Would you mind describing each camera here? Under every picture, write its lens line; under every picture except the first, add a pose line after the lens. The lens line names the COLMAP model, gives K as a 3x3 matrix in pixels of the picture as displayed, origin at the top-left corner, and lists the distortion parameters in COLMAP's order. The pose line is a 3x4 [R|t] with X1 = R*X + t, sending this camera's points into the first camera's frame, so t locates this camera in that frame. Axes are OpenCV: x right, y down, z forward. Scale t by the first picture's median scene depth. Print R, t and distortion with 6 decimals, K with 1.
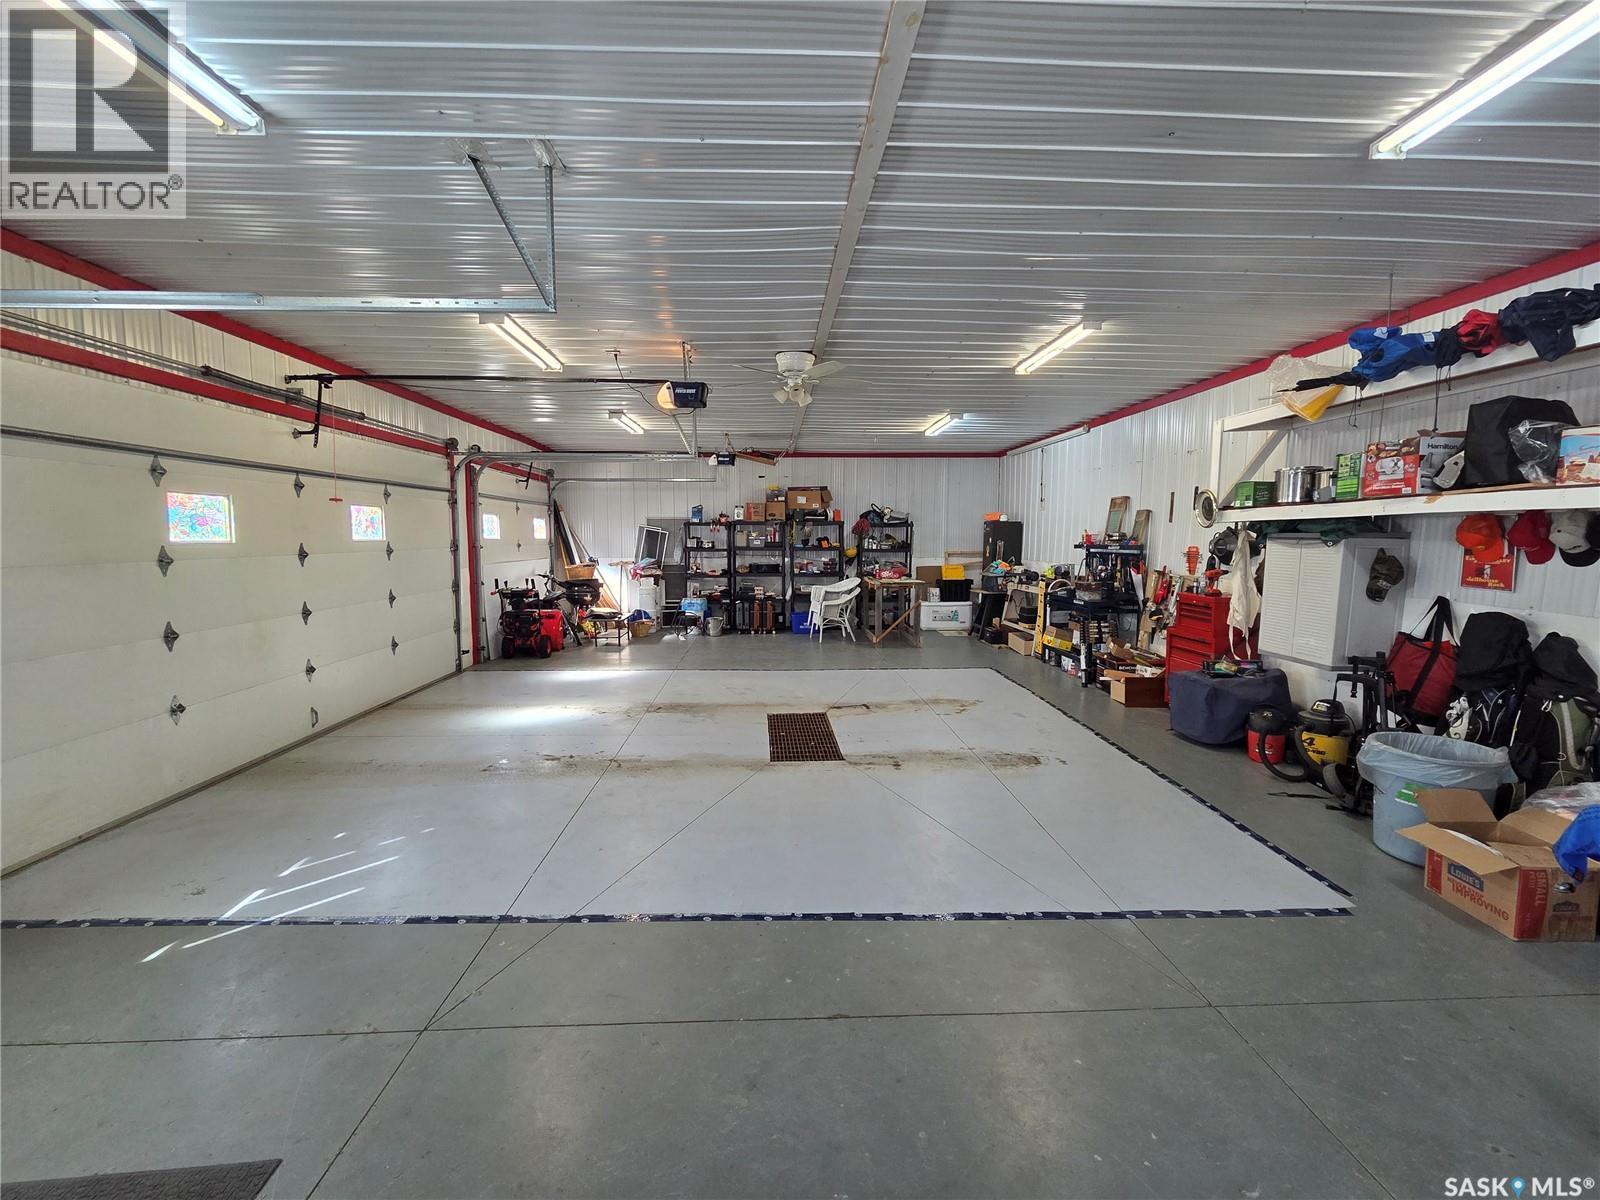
lens RADIAL K [[656.1, 0, 797.3], [0, 656.1, 595.9], [0, 0, 1]] dist [0.002923, -0.000984]
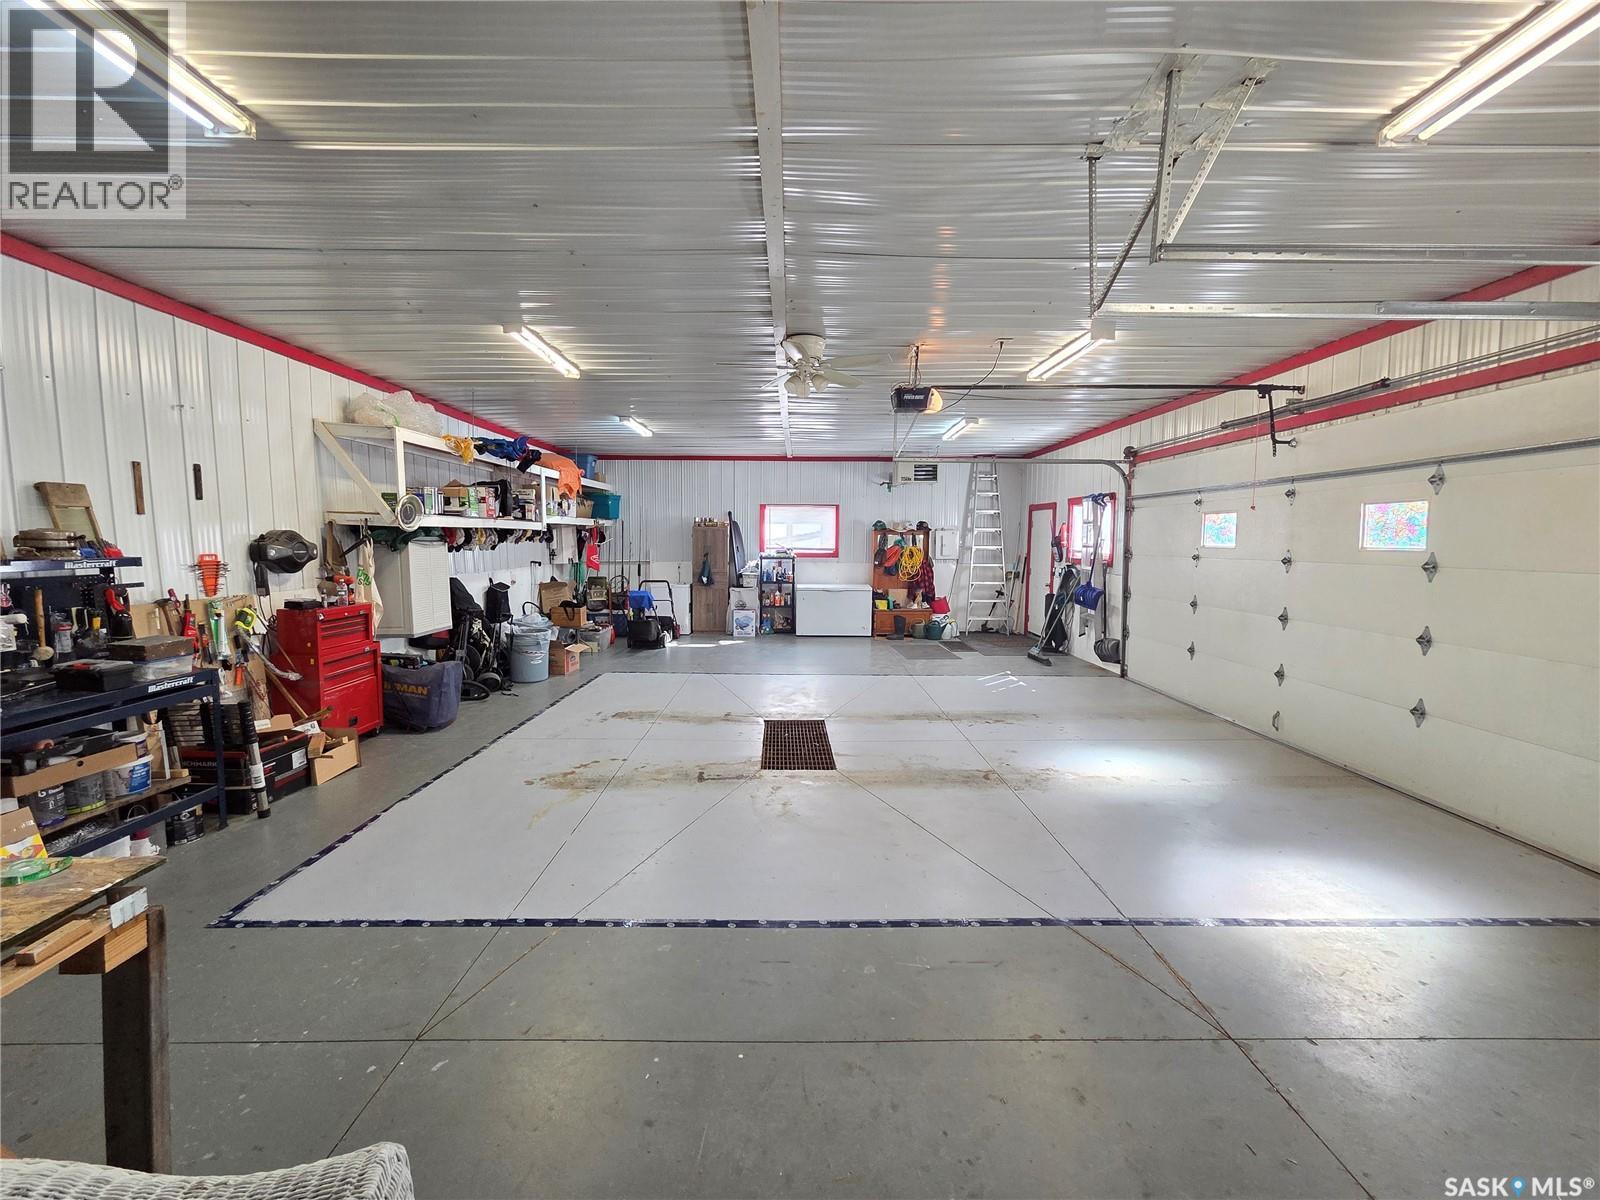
lens RADIAL K [[656.1, 0, 797.3], [0, 656.1, 595.9], [0, 0, 1]] dist [0.002923, -0.000984]
pose [[-0.999474, -0.008213, 0.031366, -0.024692], [-0.002534, 0.984215, 0.176958, -0.183034], [-0.032324, 0.176786, -0.983718, 1.977669]]
